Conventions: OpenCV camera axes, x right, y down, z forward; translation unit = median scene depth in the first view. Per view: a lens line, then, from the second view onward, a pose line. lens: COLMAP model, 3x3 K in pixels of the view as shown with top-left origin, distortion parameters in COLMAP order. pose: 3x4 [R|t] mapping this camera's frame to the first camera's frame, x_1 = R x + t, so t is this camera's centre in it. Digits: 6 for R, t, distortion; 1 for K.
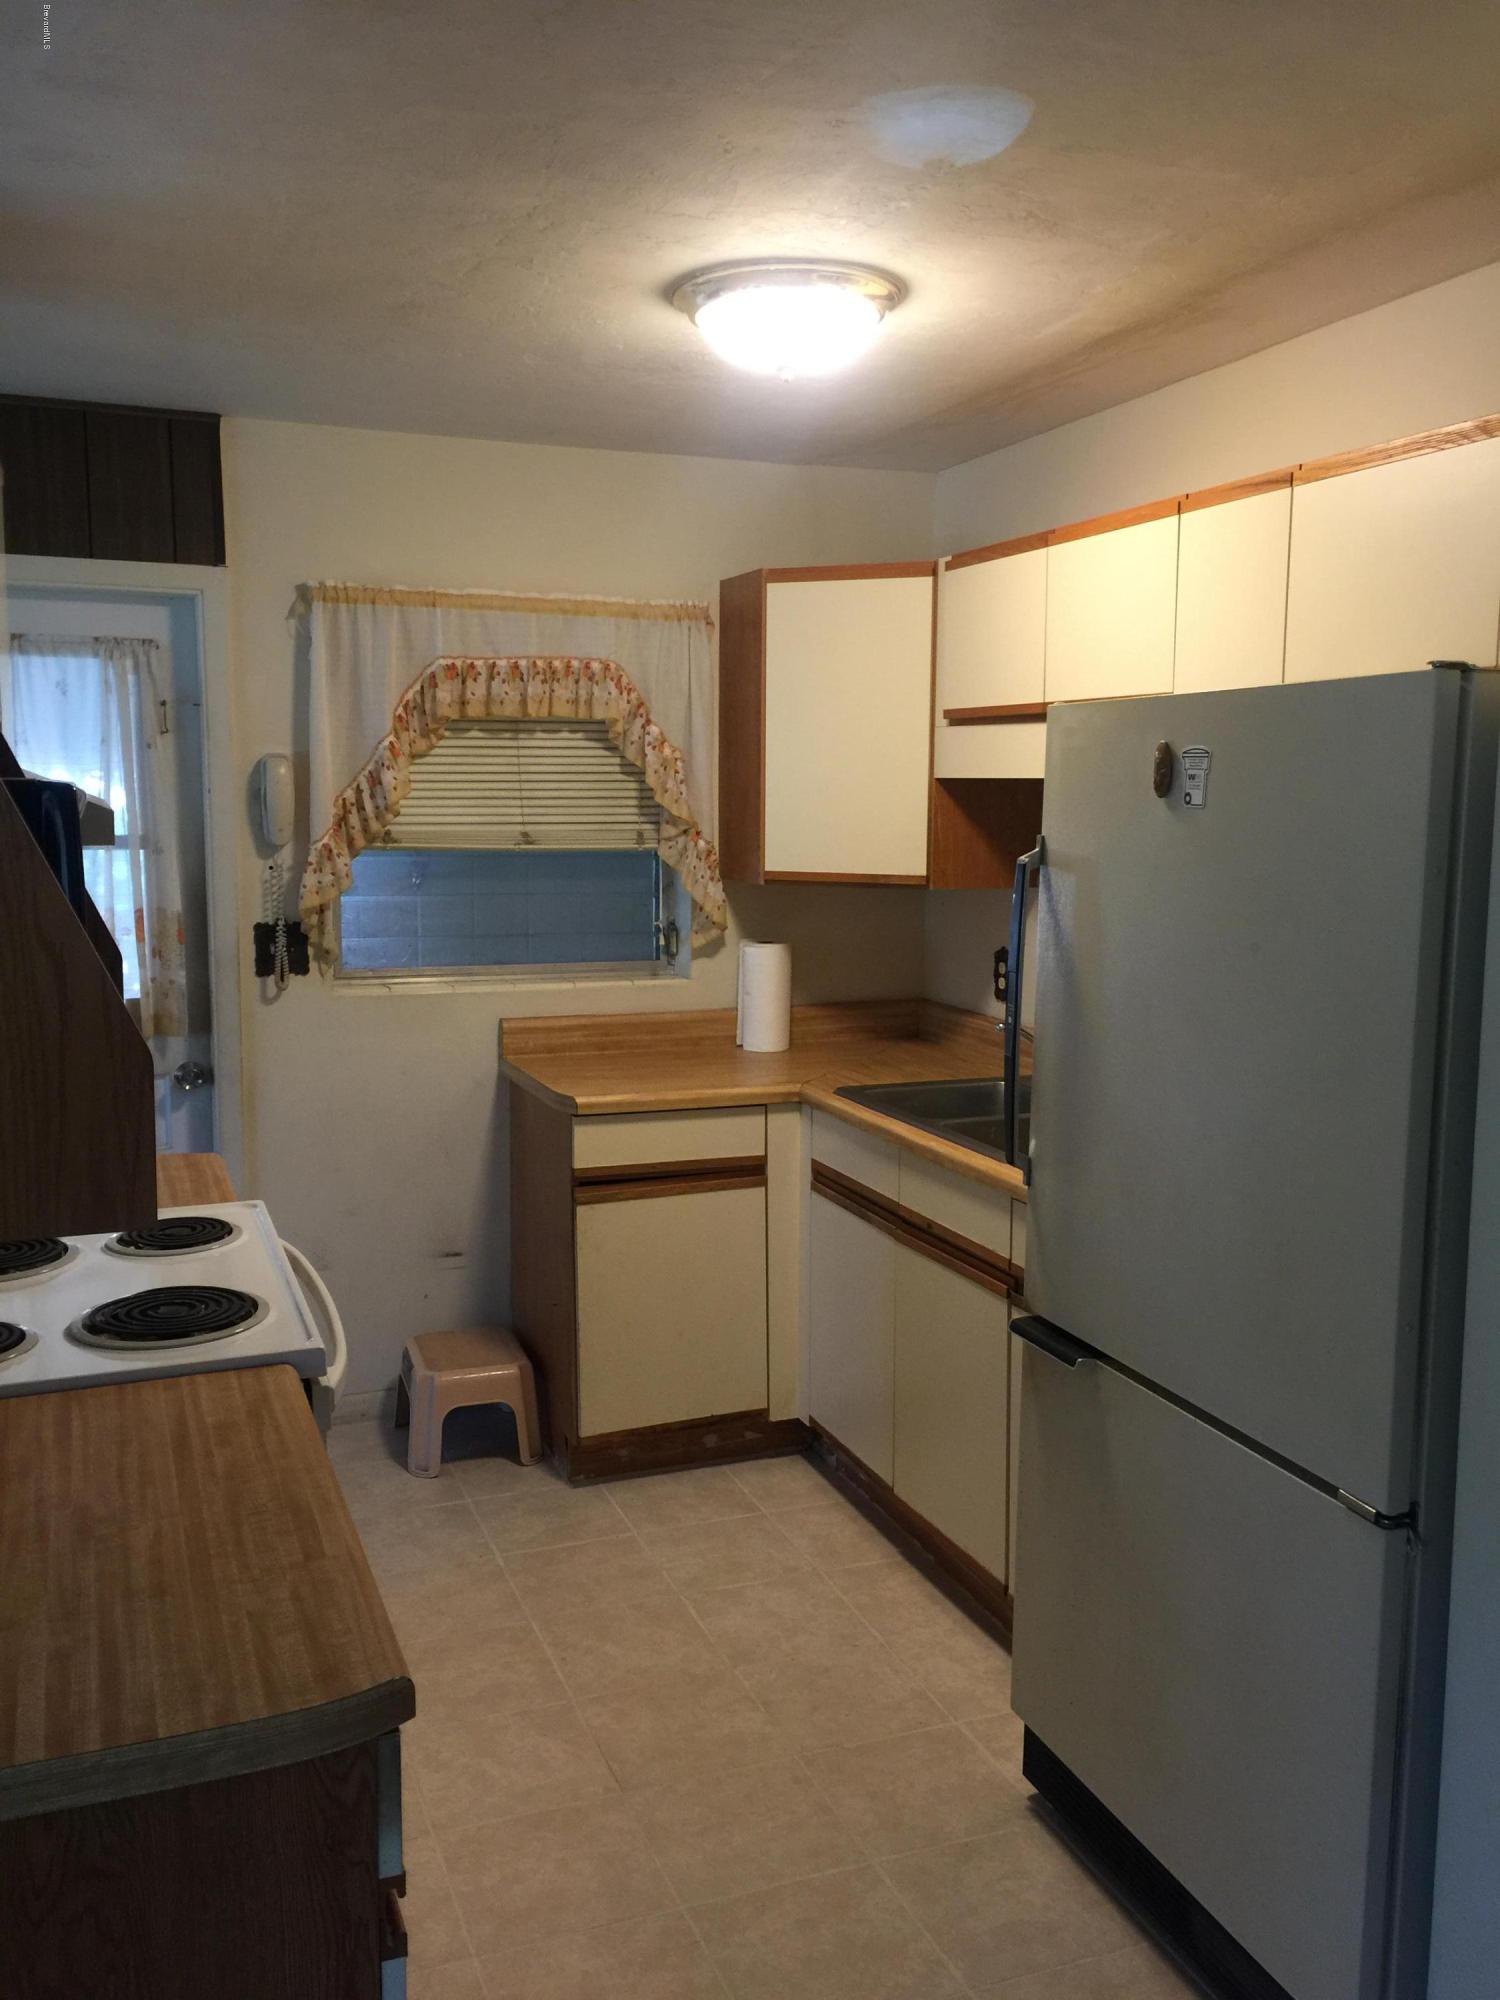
lens RADIAL K [[1724.0, 0, 753.8], [0, 1724.0, 1001.3], [0, 0, 1]] dist [0.044387, -0.008031]
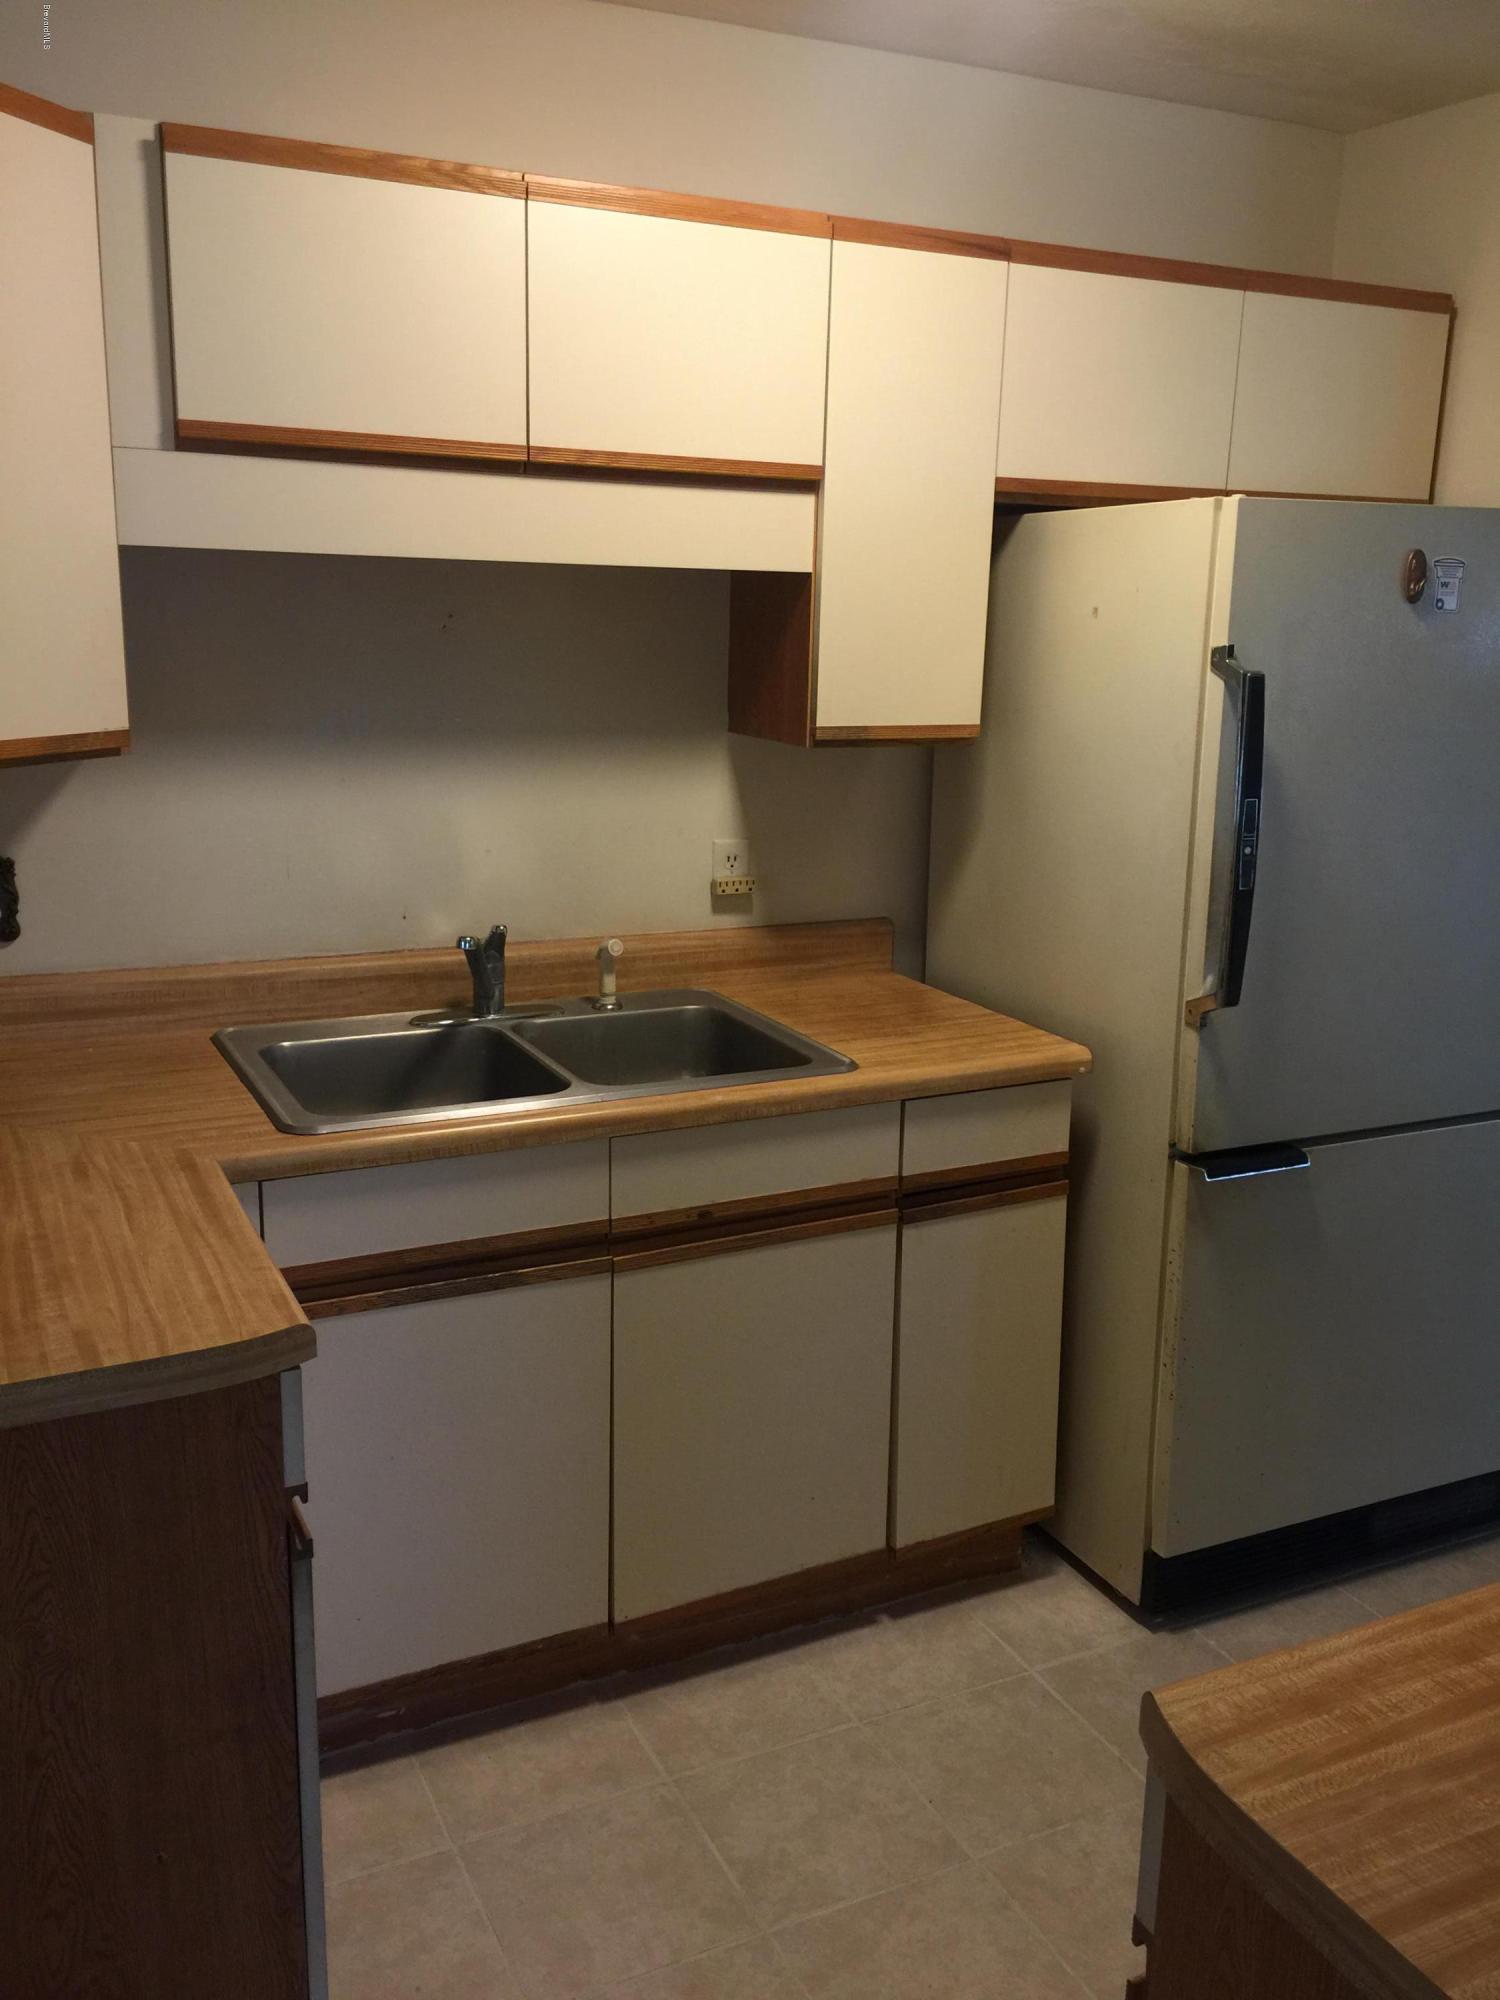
lens RADIAL K [[1724.0, 0, 753.5], [0, 1724.0, 1000.9], [0, 0, 1]] dist [0.044387, -0.008031]
pose [[-0.089933, -0.243220, 0.965793, -0.609311], [0.099595, 0.962665, 0.251707, -0.141080], [-0.990956, 0.118825, -0.062352, 1.100461]]
